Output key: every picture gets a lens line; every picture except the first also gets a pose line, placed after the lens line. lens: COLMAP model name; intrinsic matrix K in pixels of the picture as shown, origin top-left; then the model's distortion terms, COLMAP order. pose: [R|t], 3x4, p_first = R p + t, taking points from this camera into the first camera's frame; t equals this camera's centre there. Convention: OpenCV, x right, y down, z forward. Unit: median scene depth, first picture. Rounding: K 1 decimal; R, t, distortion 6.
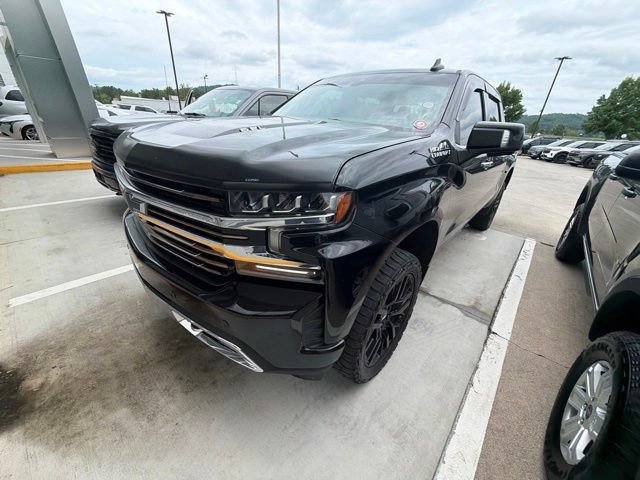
lens RADIAL K [[252.8, 0, 320.9], [0, 252.8, 240.0], [0, 0, 1]] dist [0.000319, 0.000023]
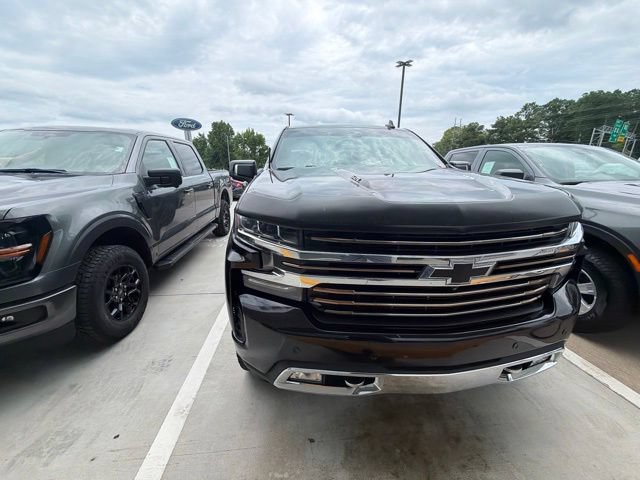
lens RADIAL K [[252.8, 0, 319.6], [0, 252.8, 241.2], [0, 0, 1]] dist [0.000319, 0.000023]
pose [[0.681774, -0.264599, 0.682035, -0.927487], [0.350917, 0.936324, 0.012469, -0.243985], [-0.641904, 0.230836, 0.731214, 0.385323]]
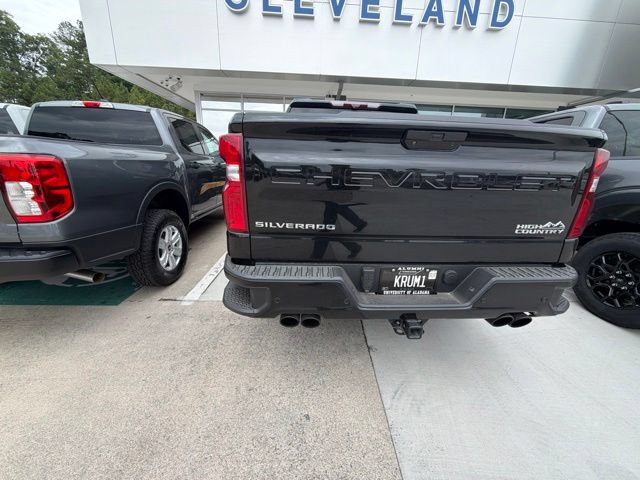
lens RADIAL K [[252.8, 0, 318.0], [0, 252.8, 236.5], [0, 0, 1]] dist [0.000319, 0.000023]
pose [[-0.719464, 0.099662, -0.687342, 2.000643], [-0.377595, 0.774484, 0.507539, -1.046819], [0.582917, 0.624694, -0.519582, 2.760934]]
